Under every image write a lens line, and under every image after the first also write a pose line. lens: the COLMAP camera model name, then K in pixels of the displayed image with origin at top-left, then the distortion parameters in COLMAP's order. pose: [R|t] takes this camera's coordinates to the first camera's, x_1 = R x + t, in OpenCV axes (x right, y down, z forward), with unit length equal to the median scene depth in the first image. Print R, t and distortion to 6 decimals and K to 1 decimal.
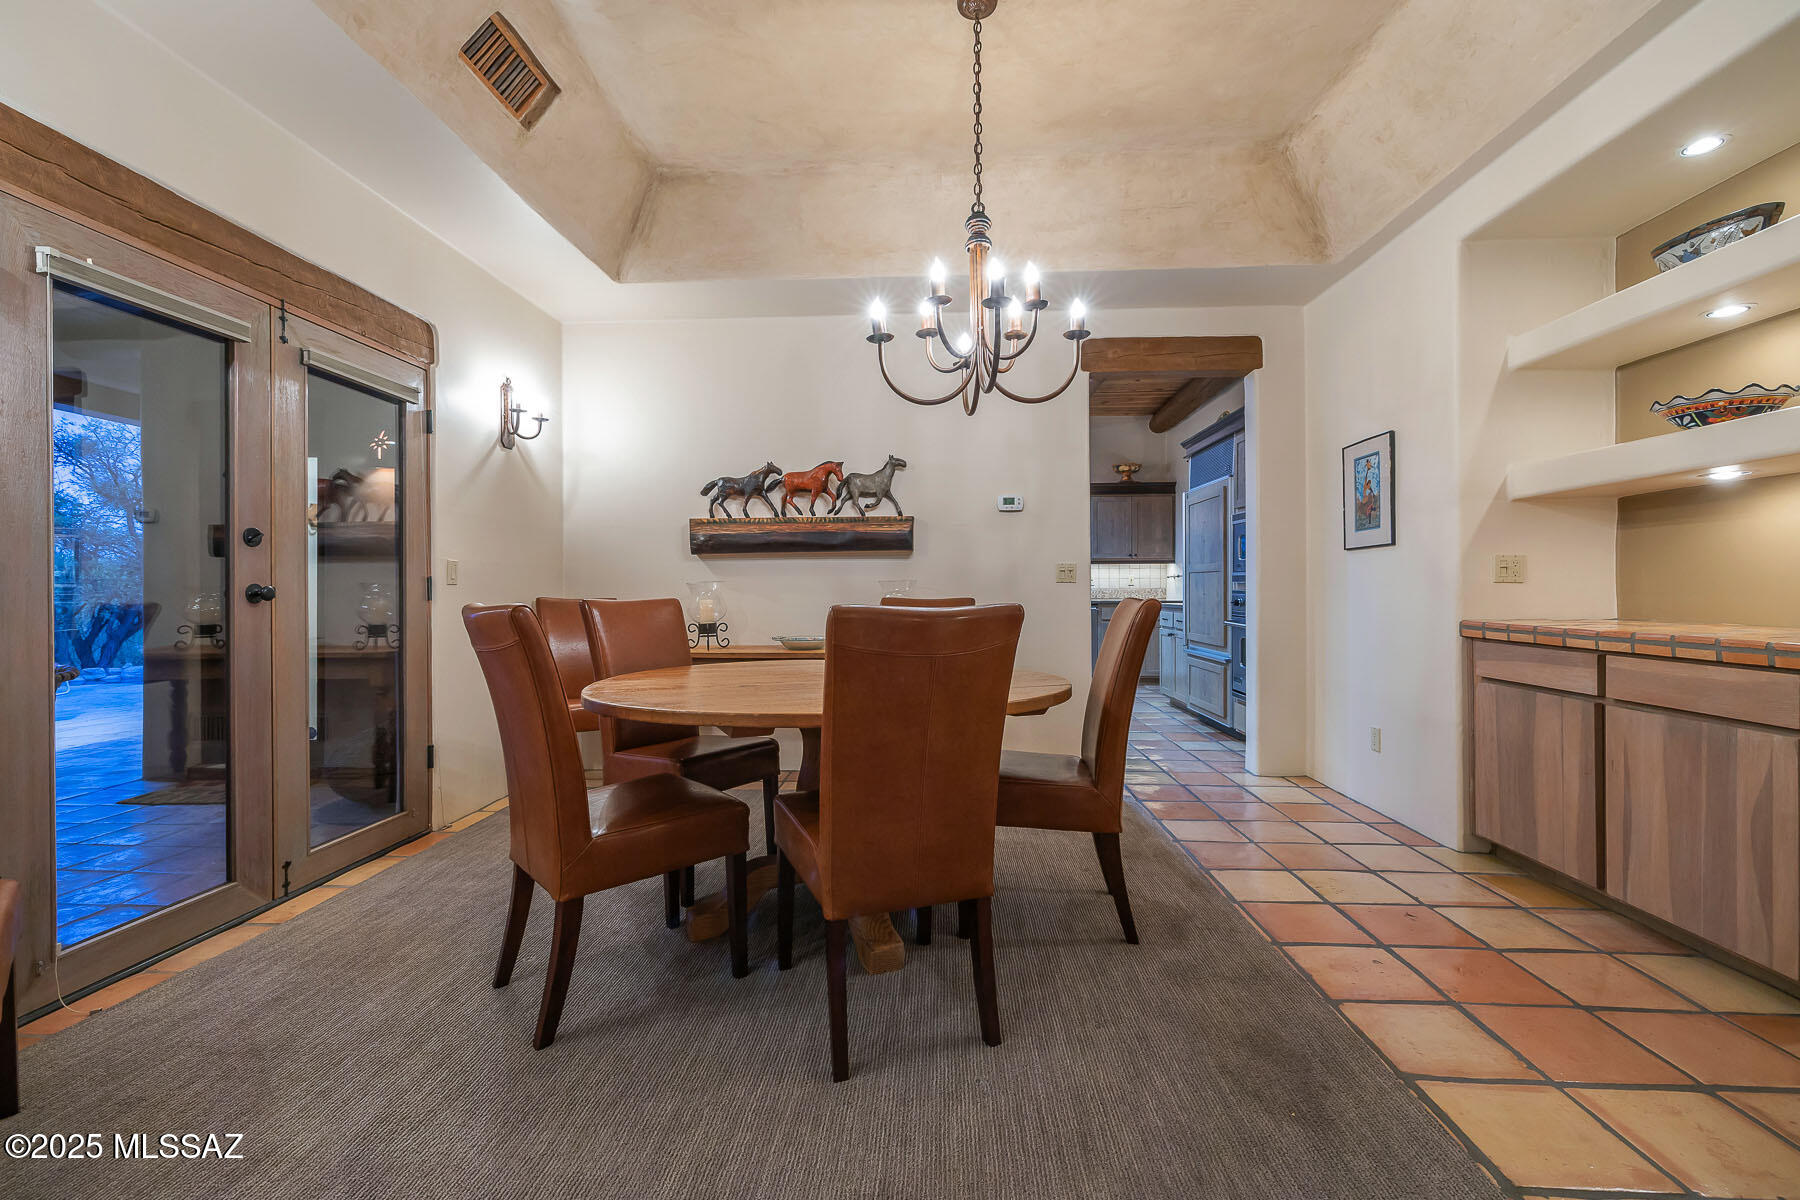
lens RADIAL K [[769.0, 0, 888.3], [0, 769.0, 591.0], [0, 0, 1]] dist [0.022672, -0.000055]
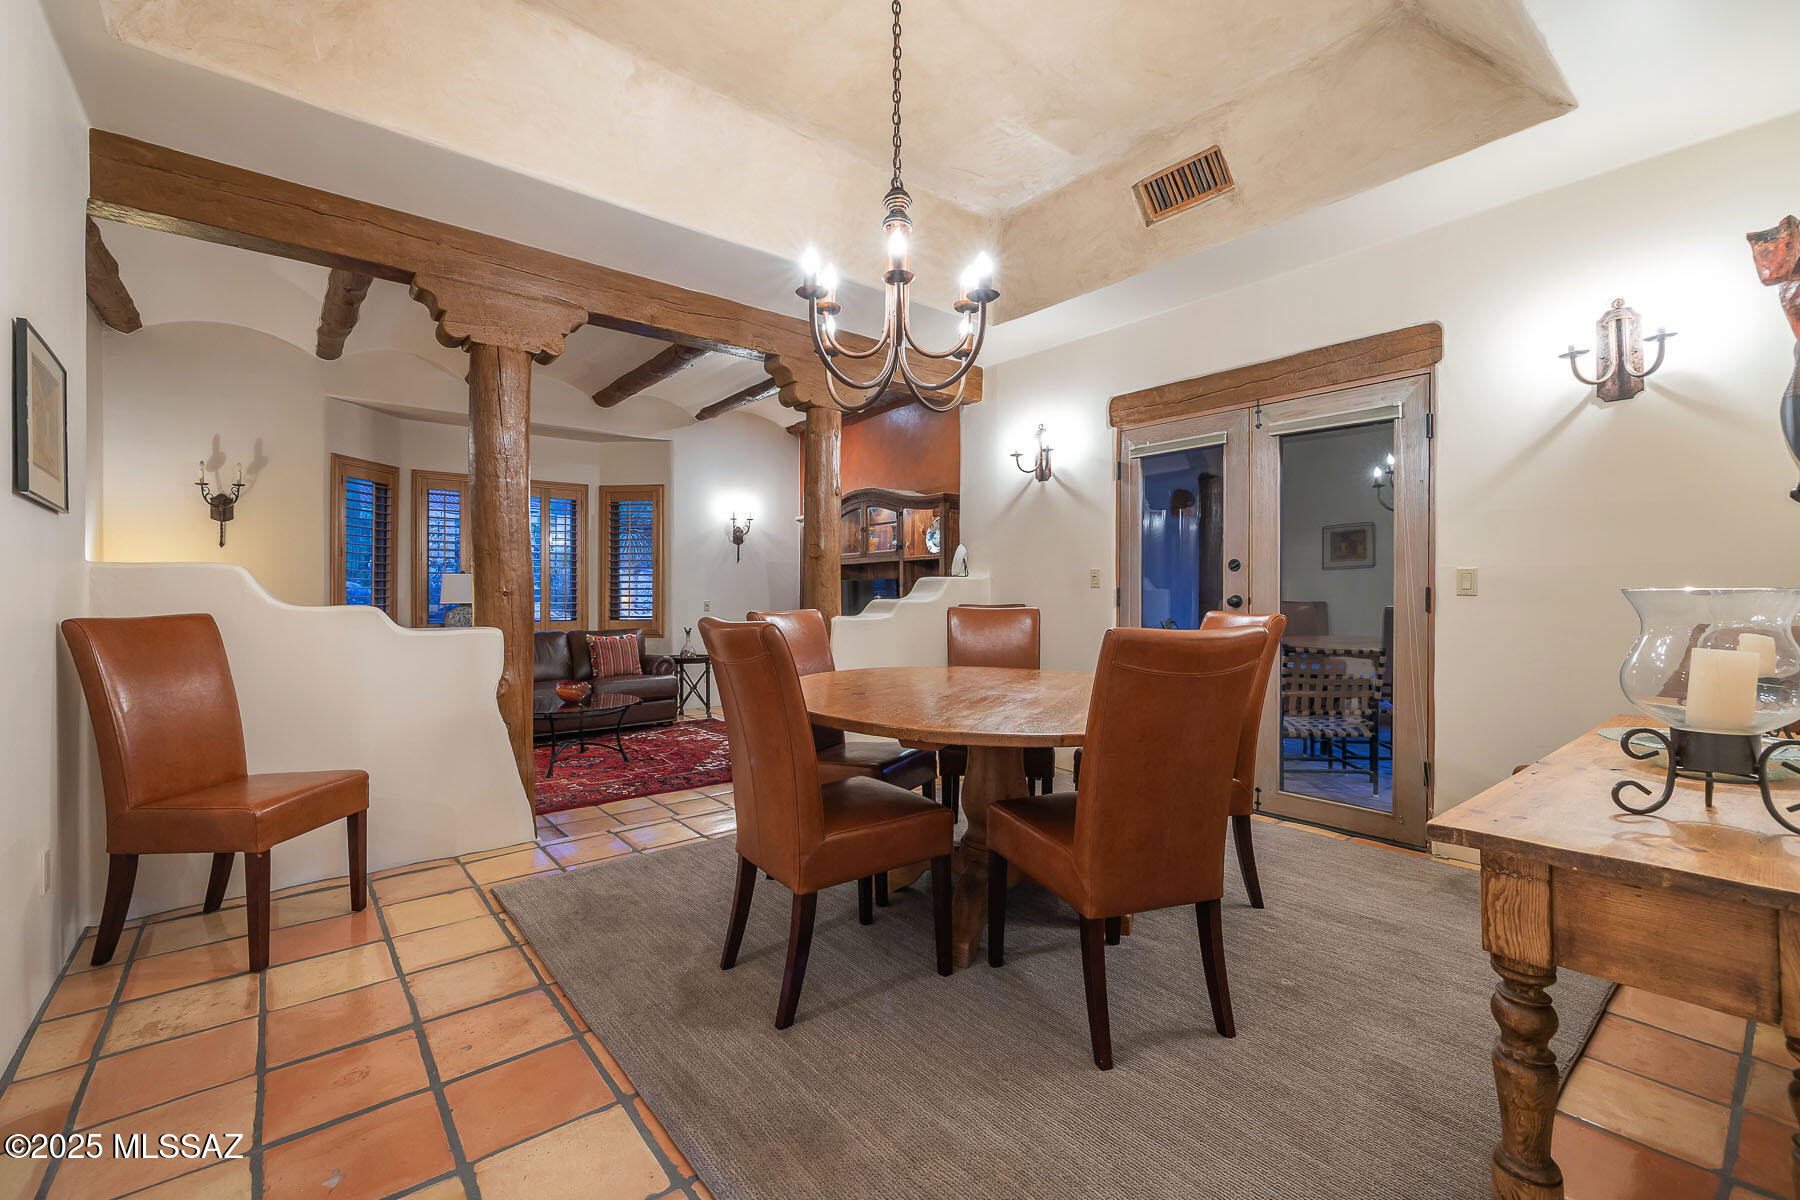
lens RADIAL K [[769.0, 0, 888.3], [0, 769.0, 591.0], [0, 0, 1]] dist [0.022672, -0.000055]
pose [[-0.730390, 0.009751, -0.682961, 0.707881], [0.004300, 0.999944, 0.009679, -0.034013], [0.683017, 0.004133, -0.730391, 1.584247]]
